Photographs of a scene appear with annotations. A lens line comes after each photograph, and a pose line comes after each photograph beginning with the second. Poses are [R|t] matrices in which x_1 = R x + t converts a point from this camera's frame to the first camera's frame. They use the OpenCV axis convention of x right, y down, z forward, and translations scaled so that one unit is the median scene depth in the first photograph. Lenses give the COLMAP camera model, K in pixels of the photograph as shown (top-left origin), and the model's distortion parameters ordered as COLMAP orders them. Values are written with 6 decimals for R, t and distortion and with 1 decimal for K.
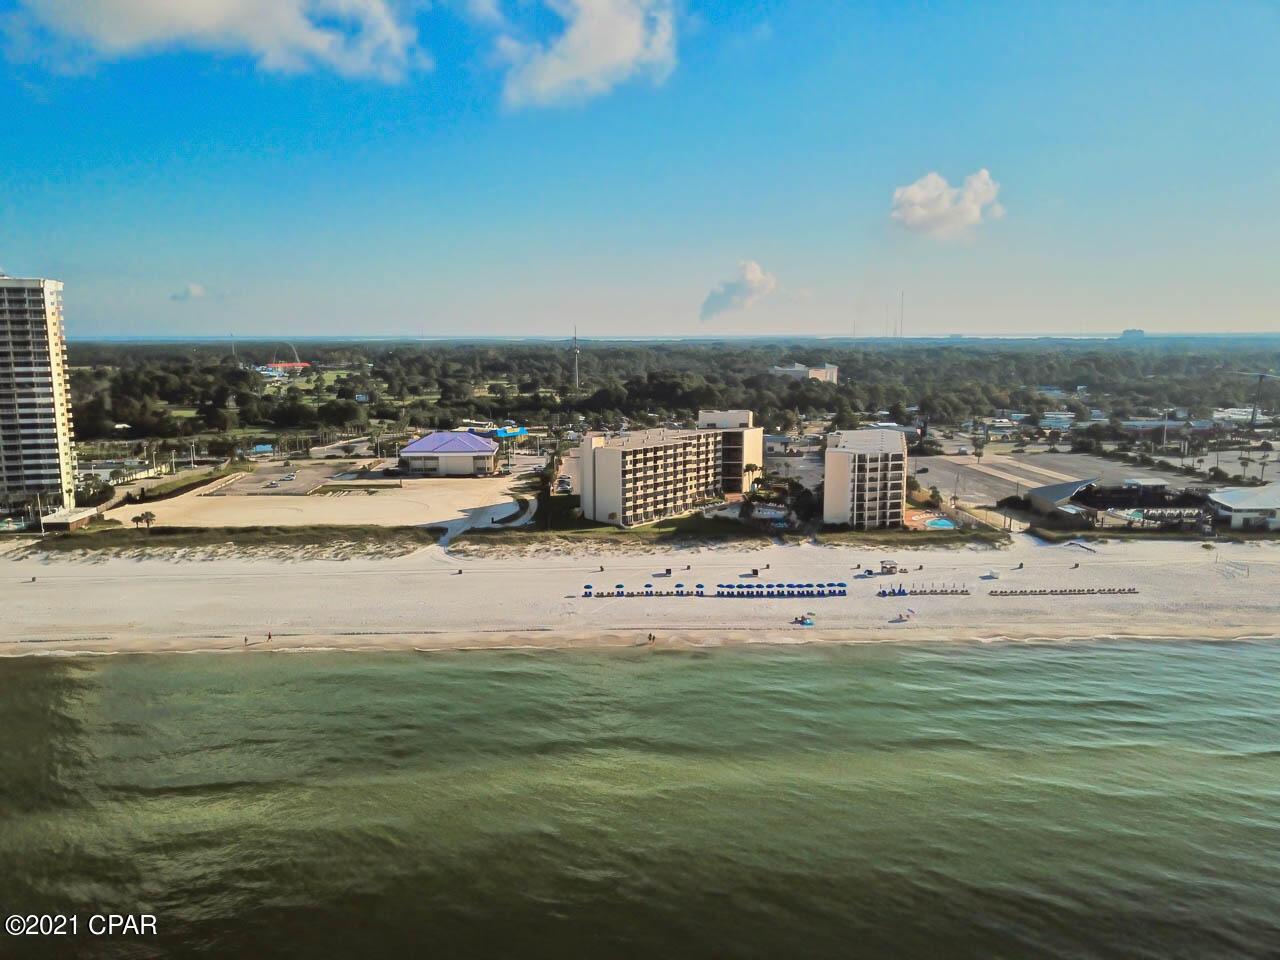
lens RADIAL K [[974.4, 0, 640.0], [0, 974.4, 480.0], [0, 0, 1]] dist [-0.004905, -0.000083]
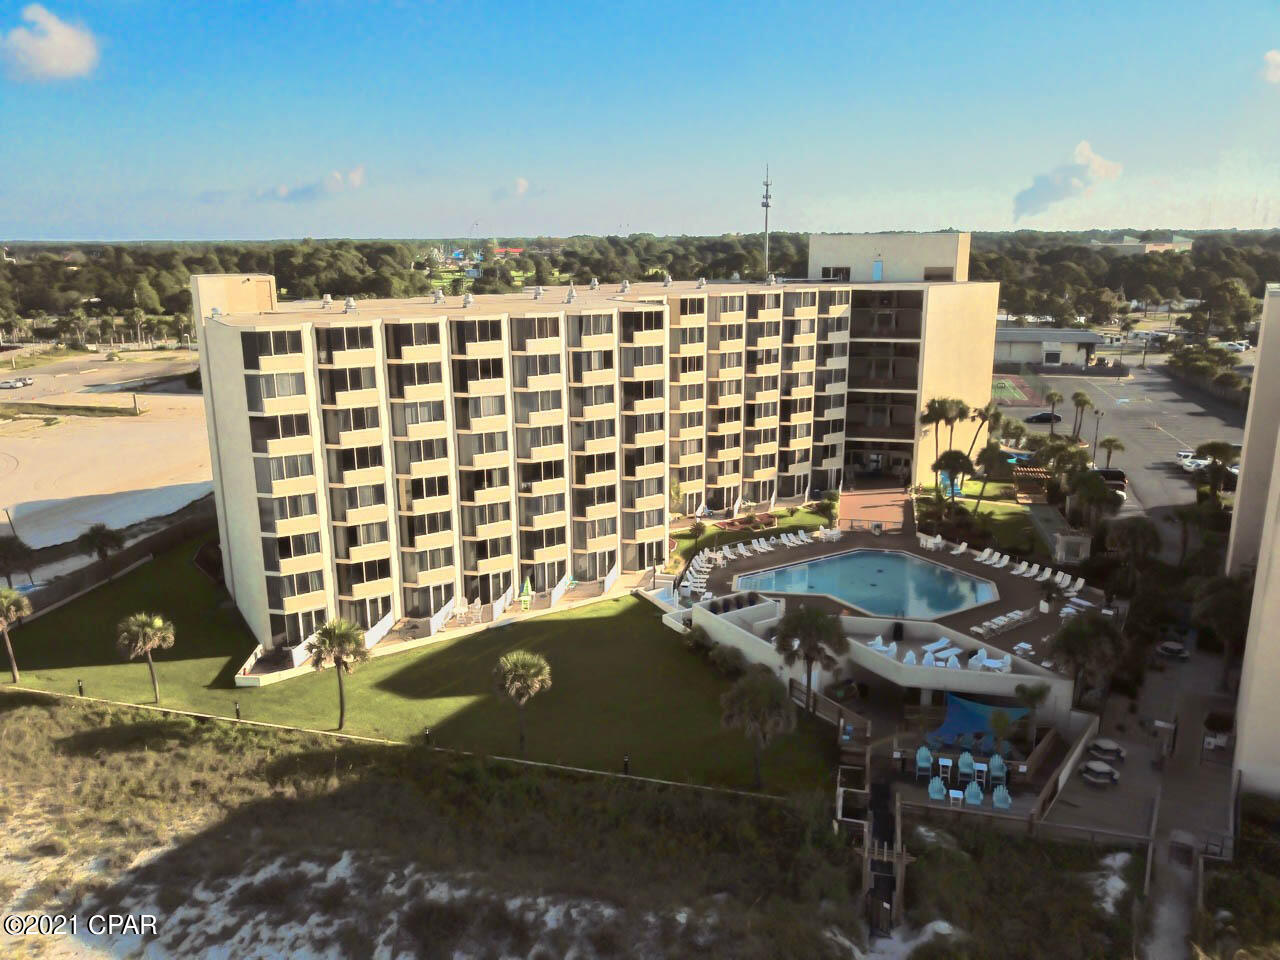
lens RADIAL K [[974.4, 0, 640.0], [0, 974.4, 480.0], [0, 0, 1]] dist [-0.004905, -0.000083]
pose [[0.957023, 0.073674, -0.280498, 0.109674], [-0.044914, 0.993177, 0.107623, -0.019997], [0.286514, -0.090399, 0.953802, 0.678956]]
